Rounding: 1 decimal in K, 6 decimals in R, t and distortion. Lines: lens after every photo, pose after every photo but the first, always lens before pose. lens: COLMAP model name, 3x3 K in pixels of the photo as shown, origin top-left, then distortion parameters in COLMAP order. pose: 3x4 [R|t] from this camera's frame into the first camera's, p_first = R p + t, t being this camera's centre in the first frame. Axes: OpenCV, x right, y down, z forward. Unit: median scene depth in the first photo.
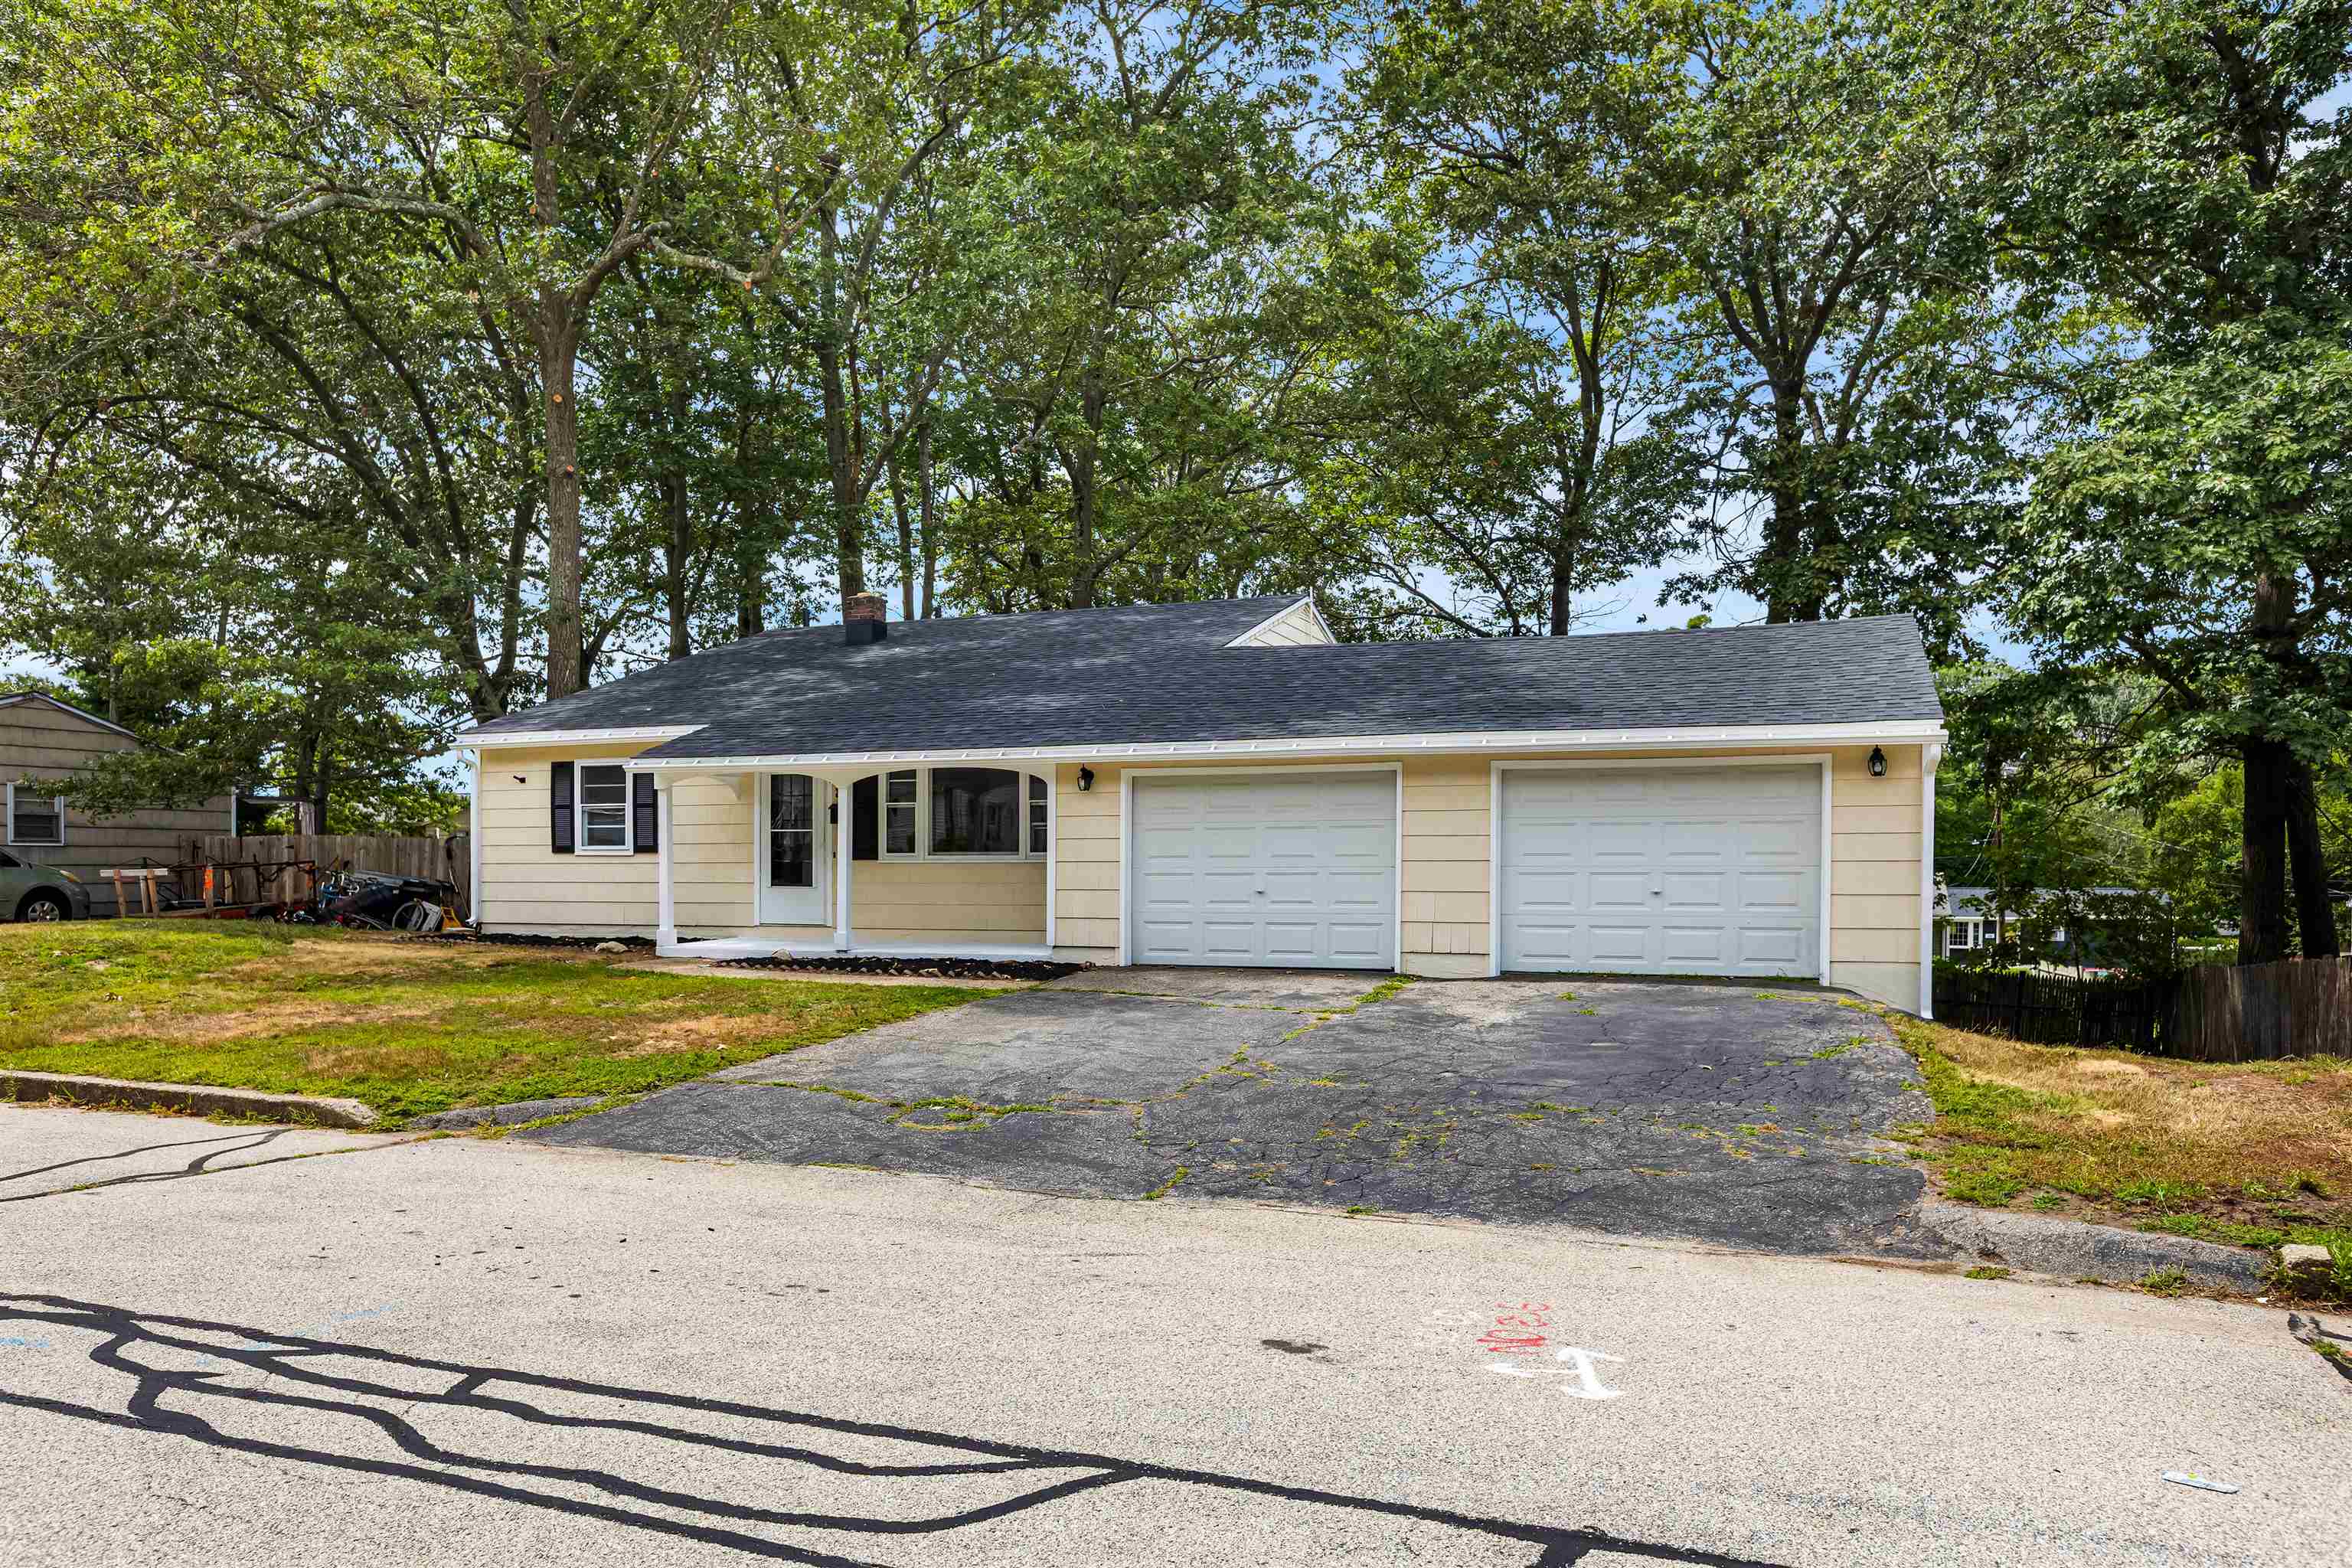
lens RADIAL K [[1653.8, 0, 1112.5], [0, 1653.8, 883.8], [0, 0, 1]] dist [0.002297, -0.002930]
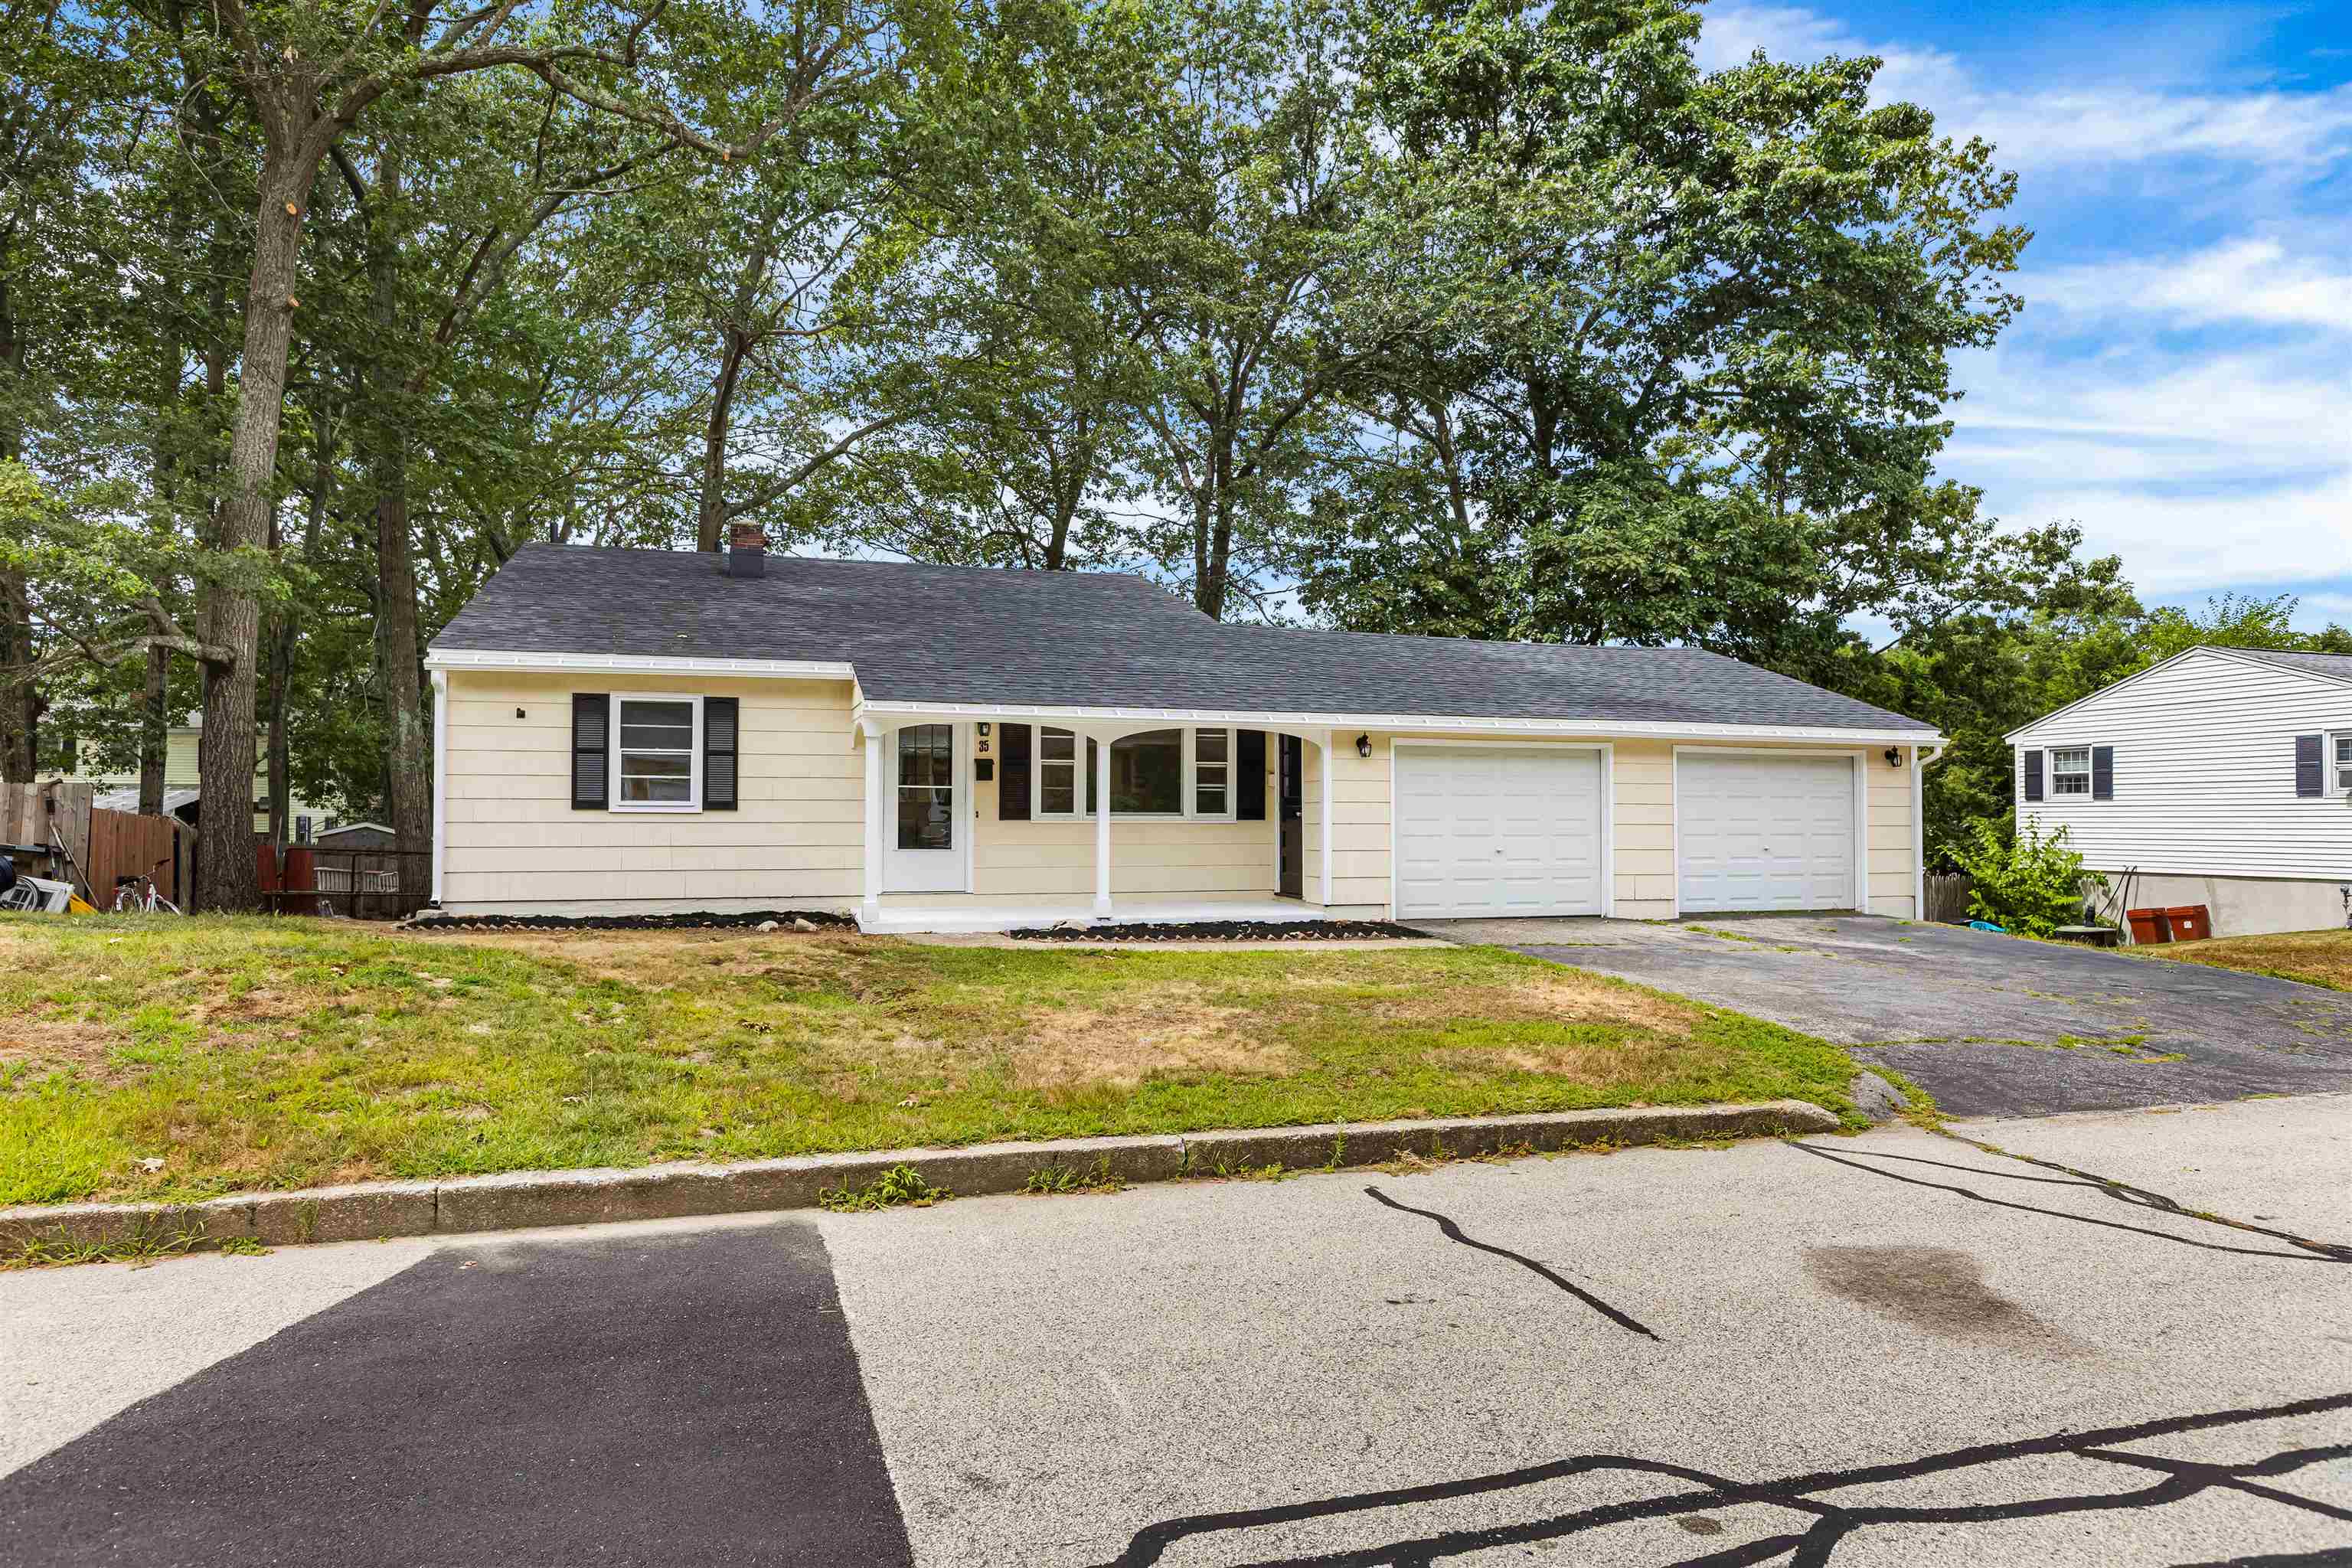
lens RADIAL K [[1484.6, 0, 1190.0], [0, 1484.6, 779.2], [0, 0, 1]] dist [-0.003915, 0.000075]
pose [[0.762017, 0.020121, 0.647244, -0.621603], [0.003286, 0.999384, -0.034937, -0.007866], [-0.647548, 0.028749, 0.761482, 0.302490]]
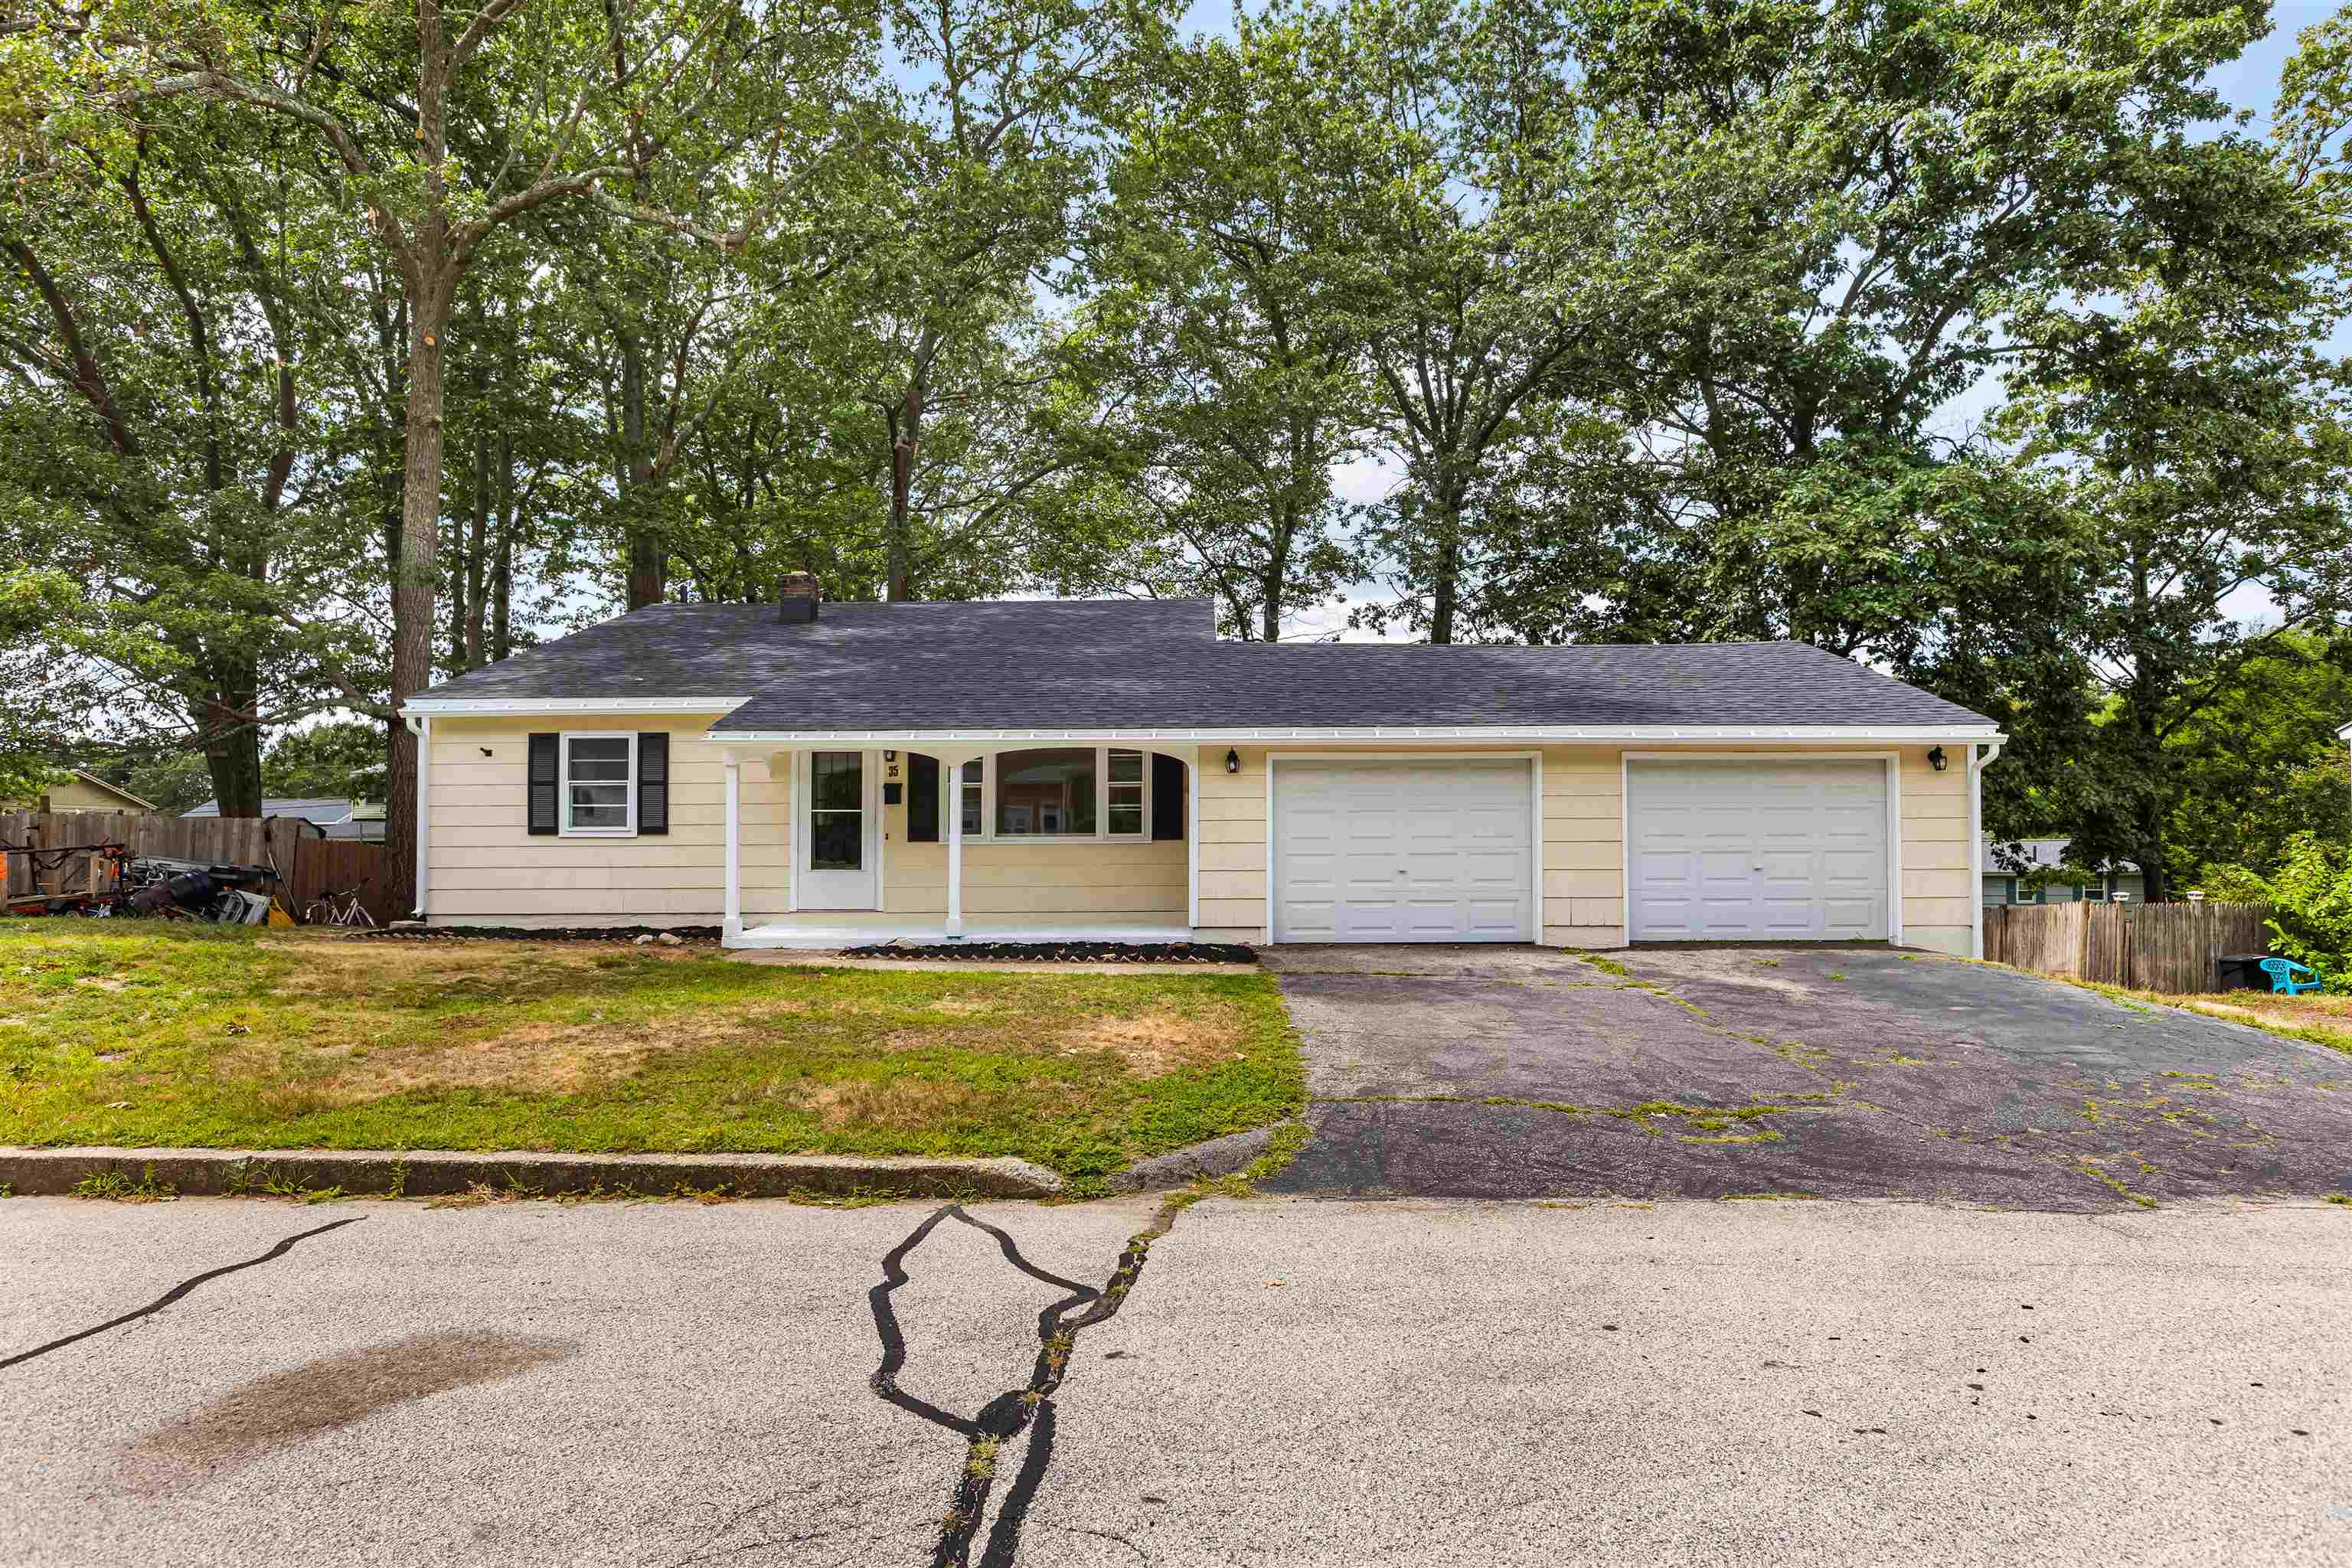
lens RADIAL K [[1407.8, 0, 1160.7], [0, 1407.8, 797.1], [0, 0, 1]] dist [-0.000018, -0.001548]
pose [[0.933348, 0.008354, 0.358876, -0.319602], [0.007383, 0.999071, -0.042460, -0.004414], [-0.358897, 0.042279, 0.932419, 0.182266]]
